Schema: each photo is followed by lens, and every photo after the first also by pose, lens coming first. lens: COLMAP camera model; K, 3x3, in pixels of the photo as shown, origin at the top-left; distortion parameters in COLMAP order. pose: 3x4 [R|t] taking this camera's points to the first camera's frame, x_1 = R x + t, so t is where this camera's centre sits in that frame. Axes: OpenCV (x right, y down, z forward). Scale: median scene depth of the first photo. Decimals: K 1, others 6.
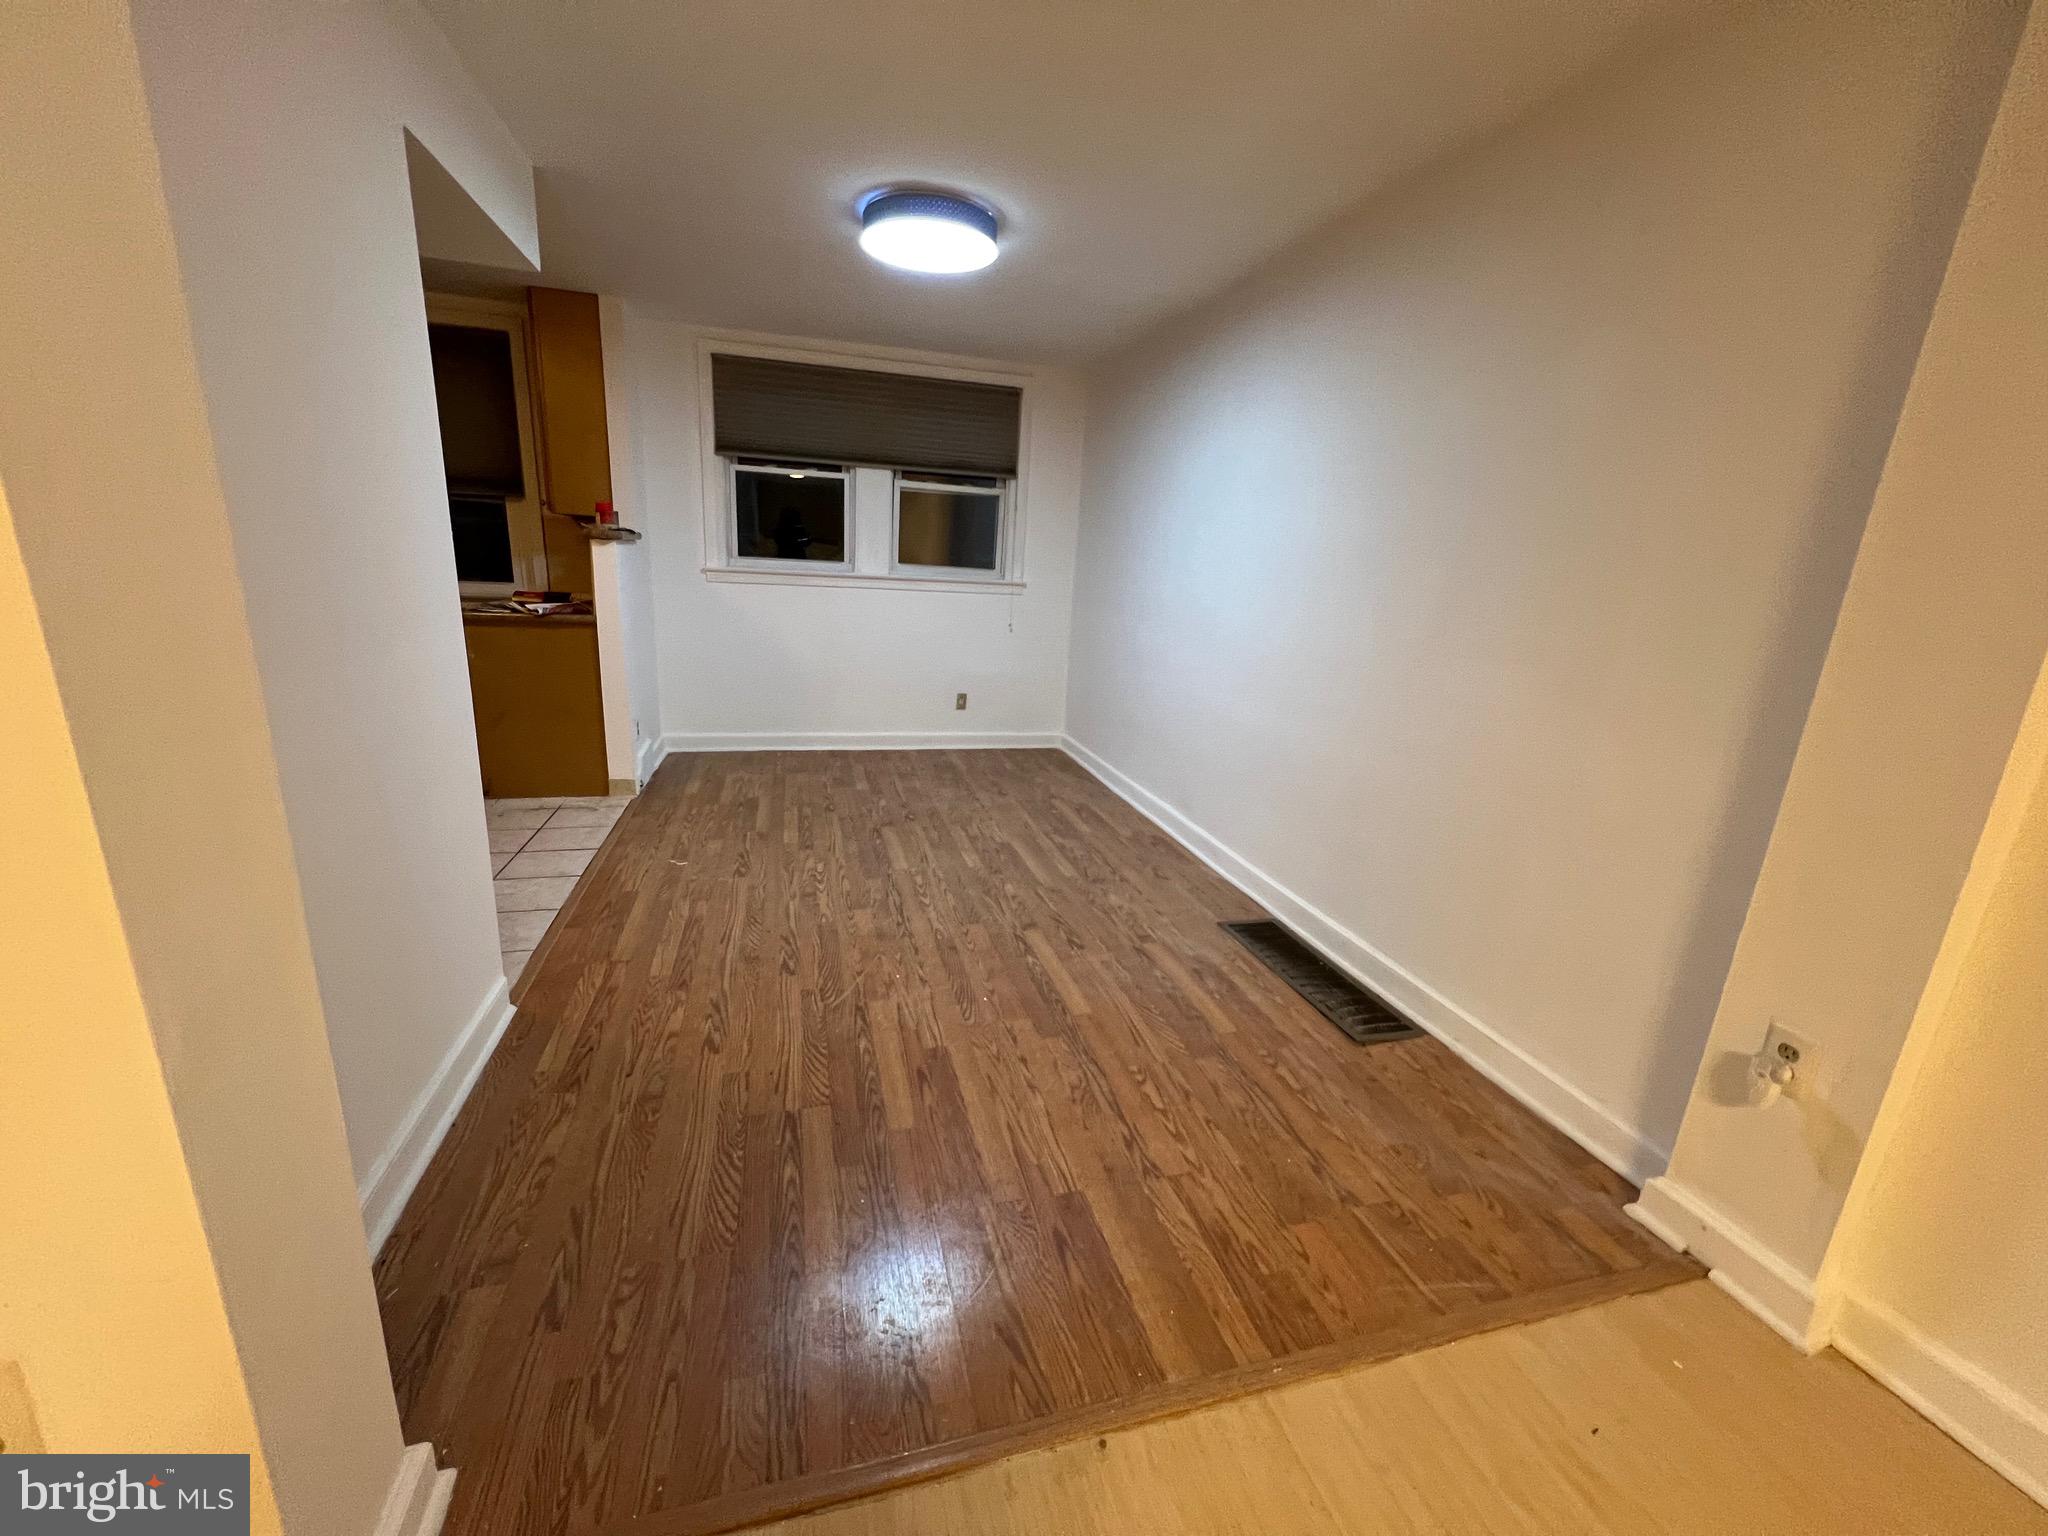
lens RADIAL K [[810.5, 0, 1024.0], [0, 810.5, 766.5], [0, 0, 1]] dist [0.001294, -0.000320]
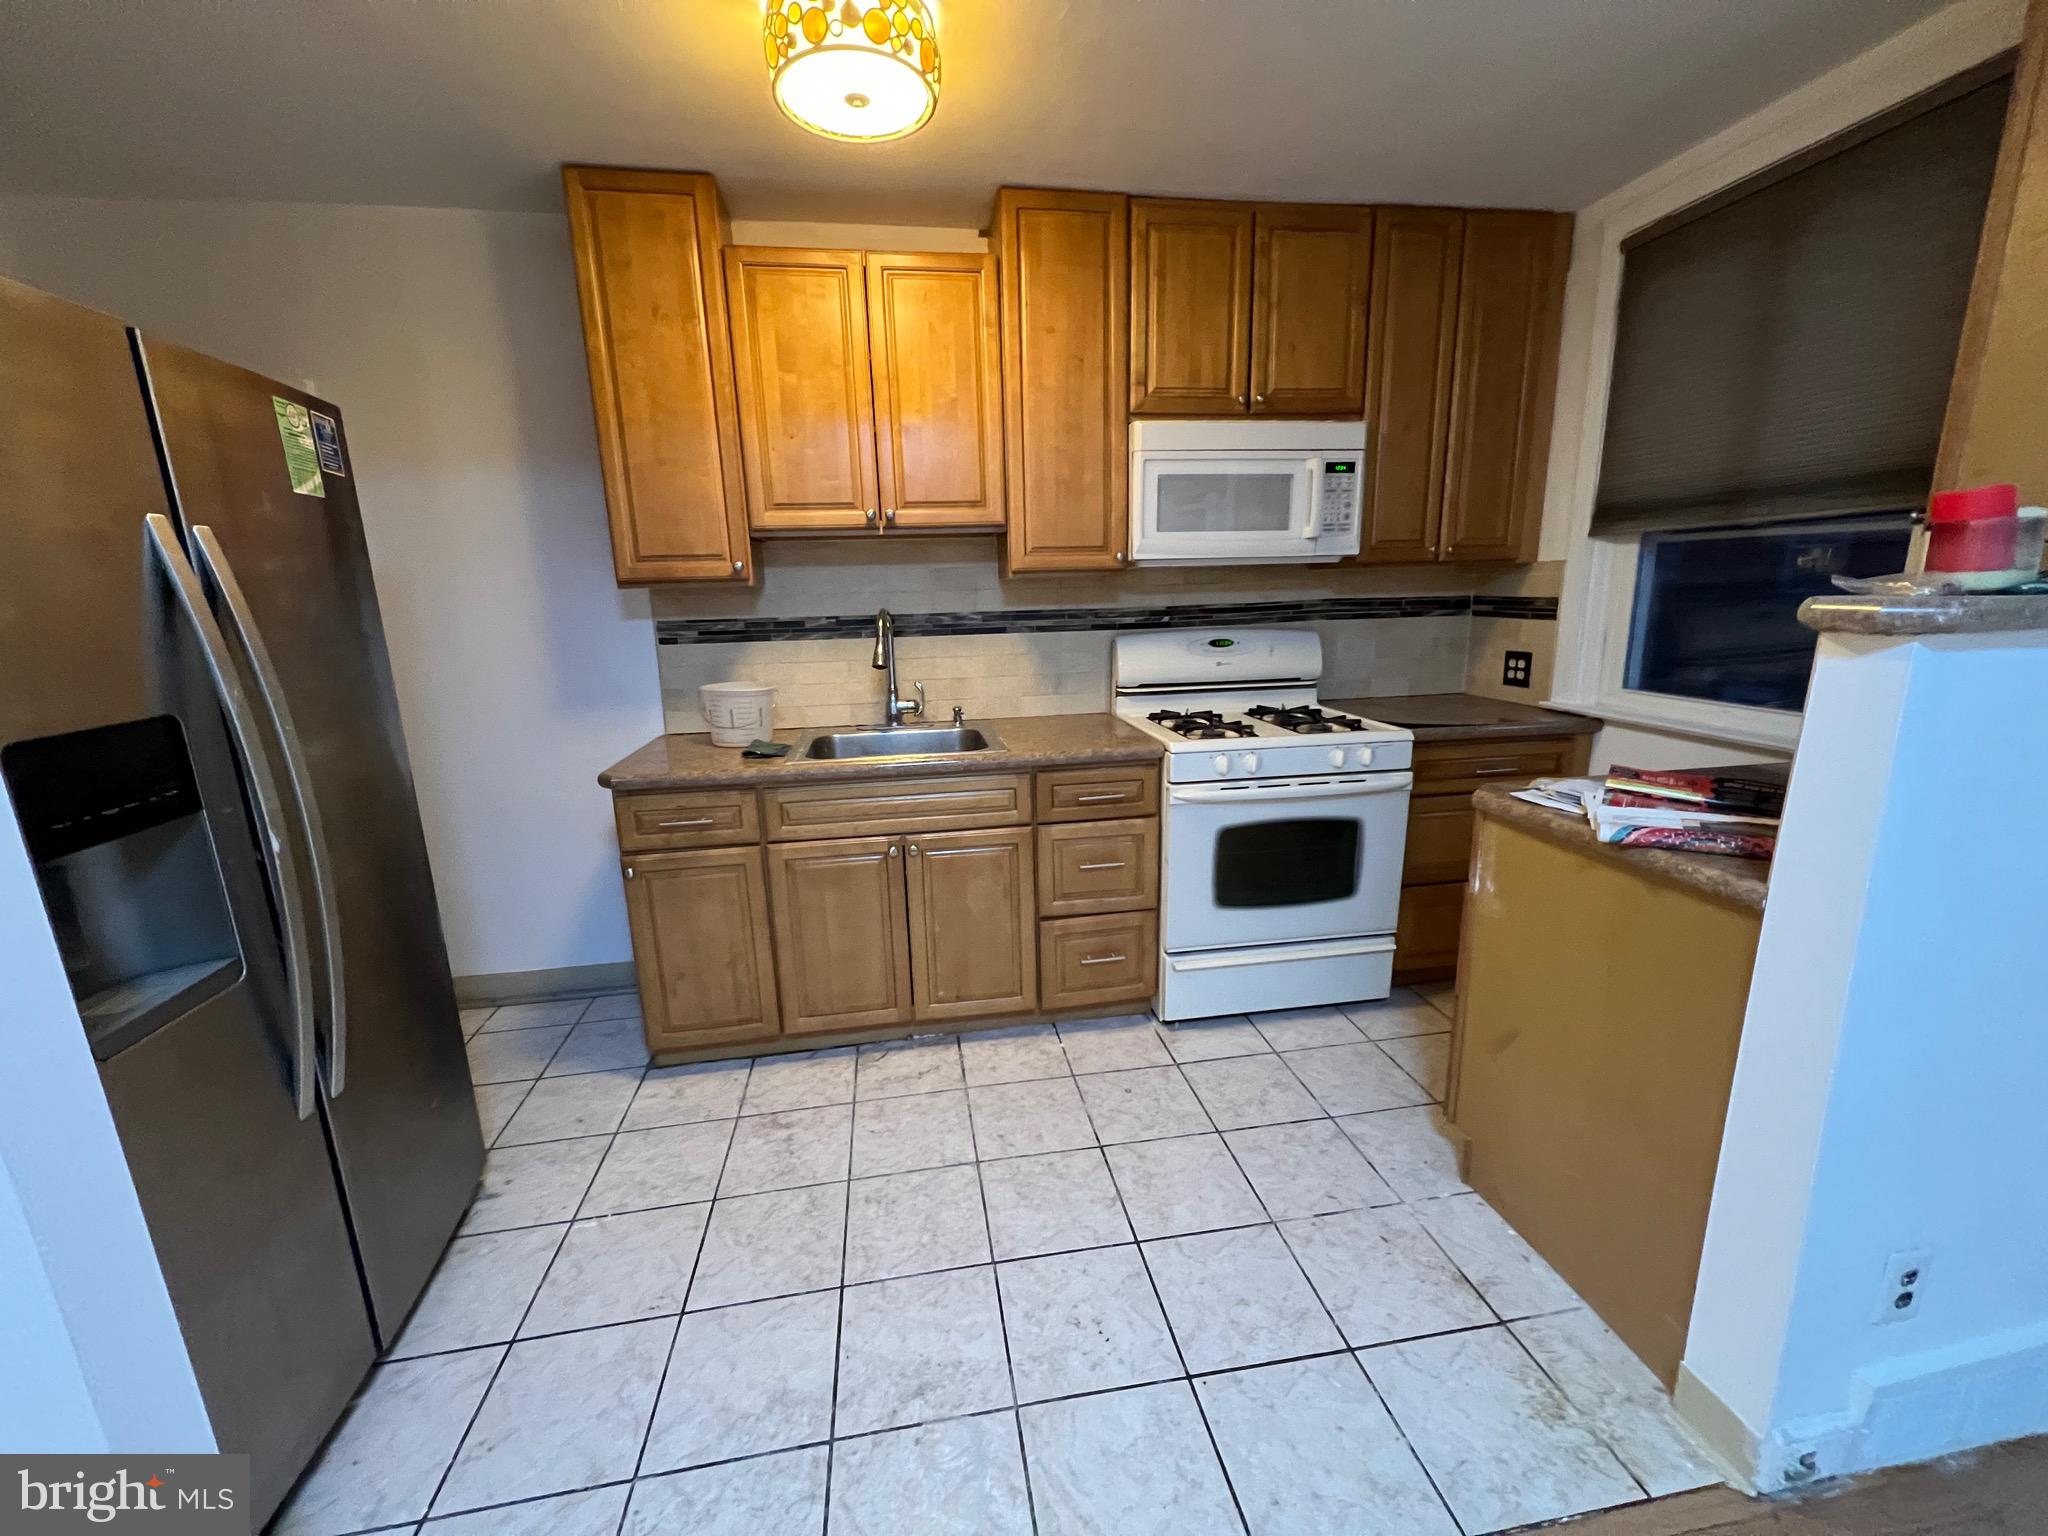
lens RADIAL K [[810.5, 0, 1024.0], [0, 810.5, 766.5], [0, 0, 1]] dist [0.001294, -0.000320]
pose [[-0.107663, 0.164985, -0.980402, -0.403042], [-0.232487, 0.954614, 0.186175, -0.400046], [0.966622, 0.247975, -0.064419, 1.369682]]
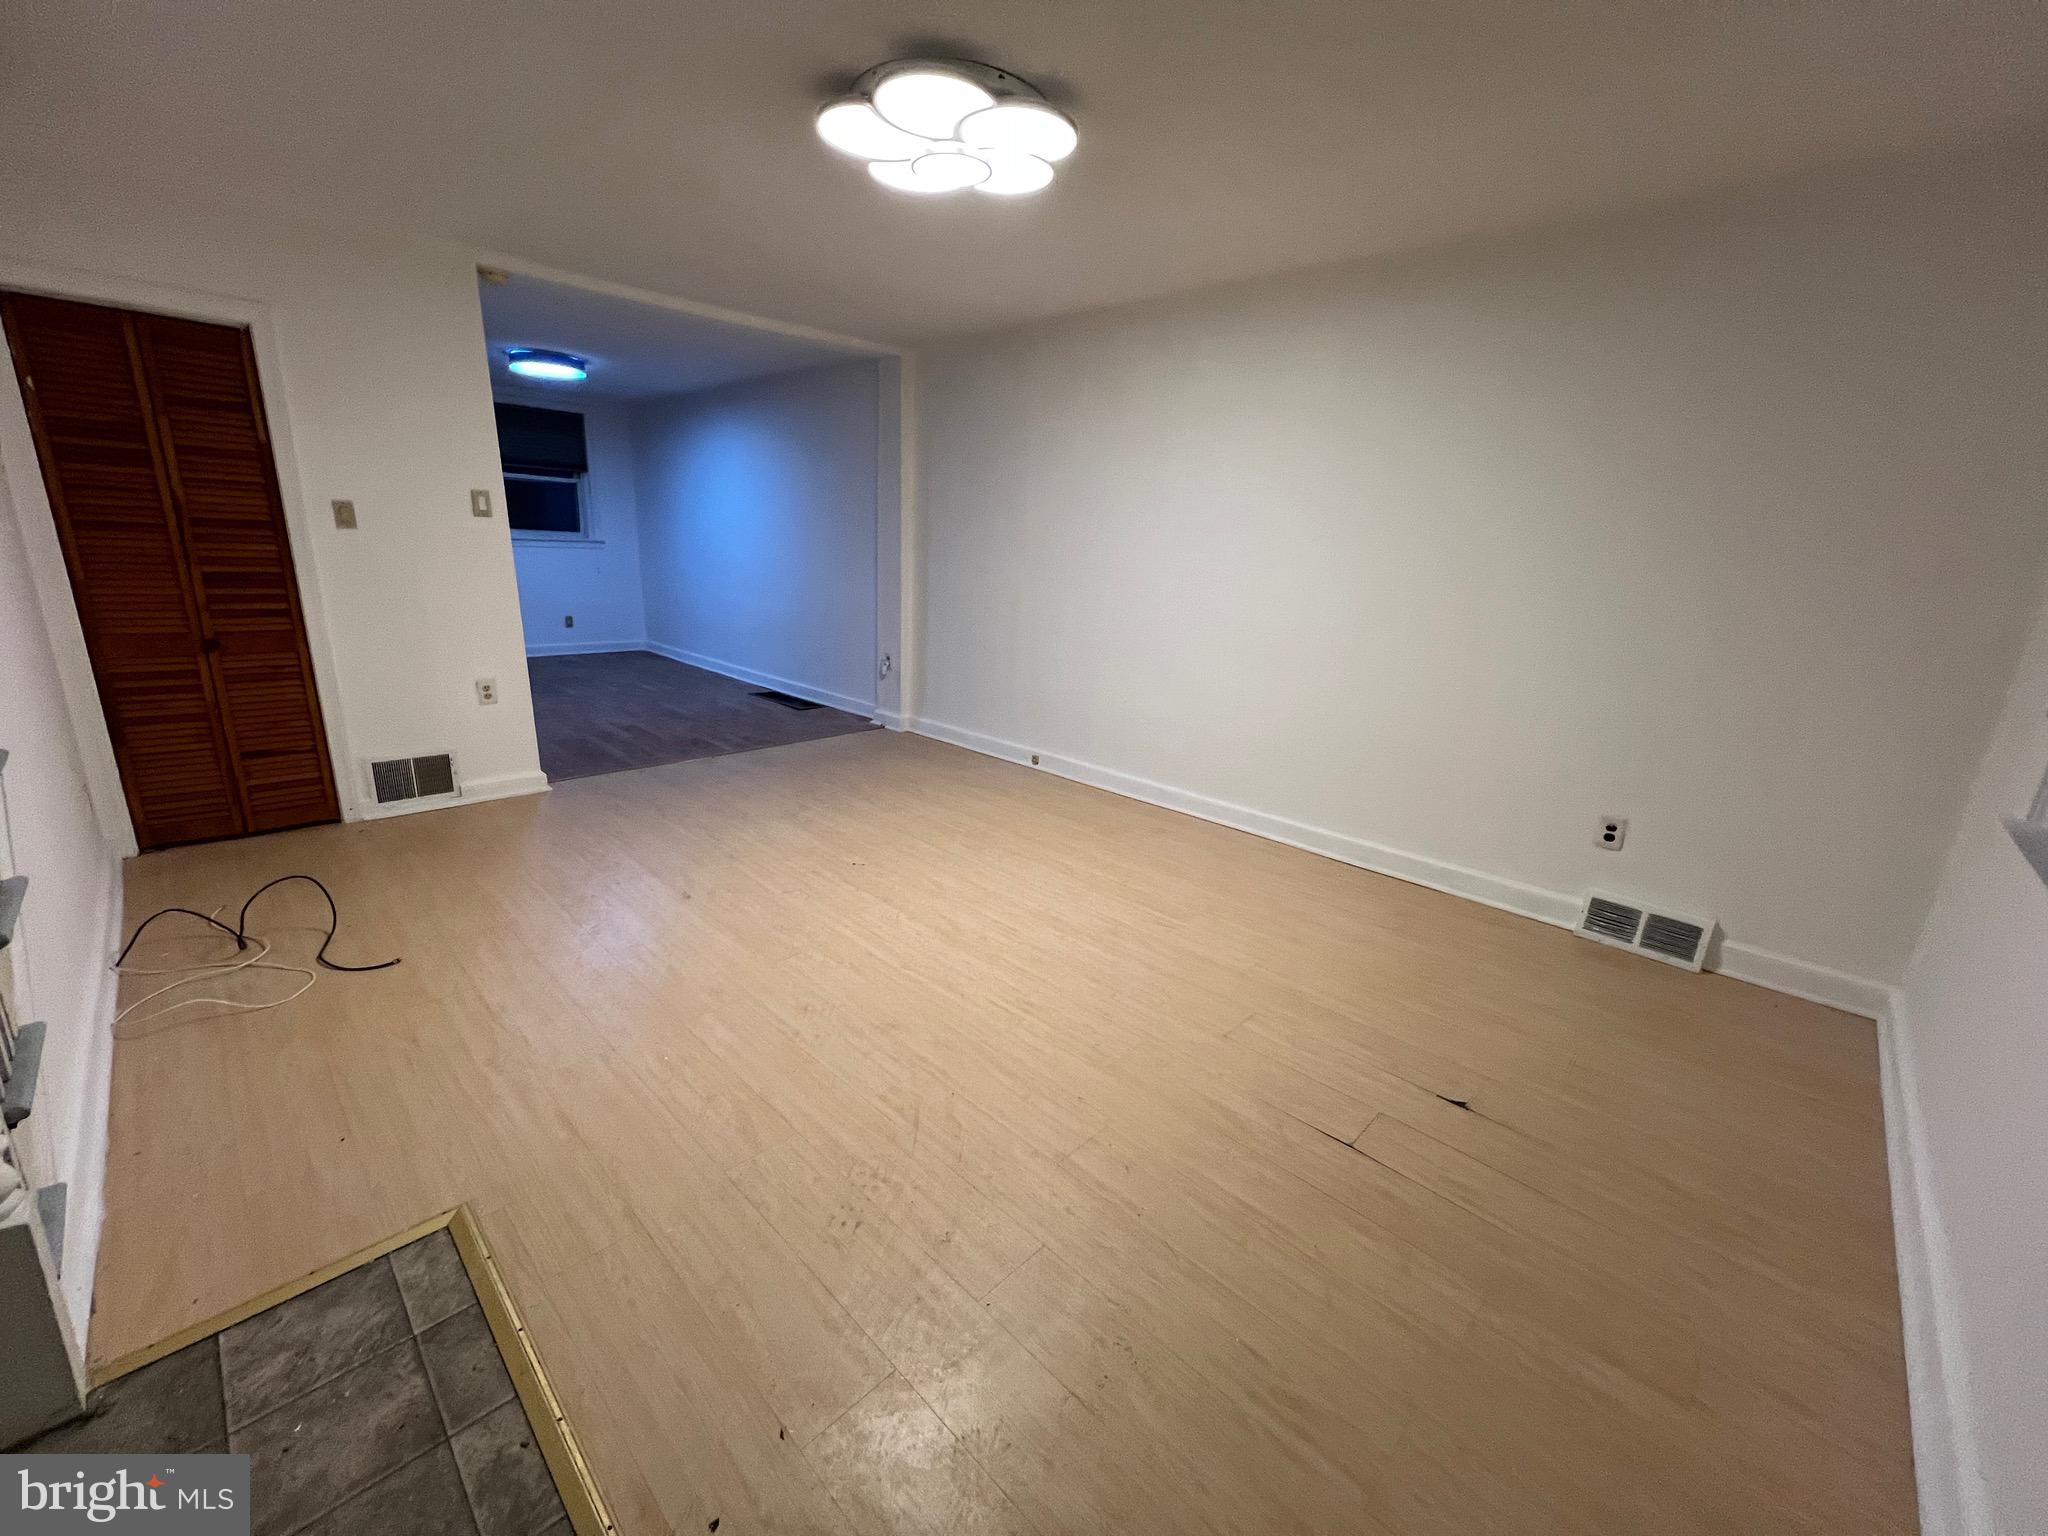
lens RADIAL K [[815.3, 0, 1024.0], [0, 815.3, 768.0], [0, 0, 1]] dist [-0.000991, 0.000652]
pose [[0.863386, -0.151824, 0.481158, -0.302226], [0.127609, 0.988355, 0.082884, 0.435952], [-0.488139, -0.010161, 0.872707, -1.867173]]
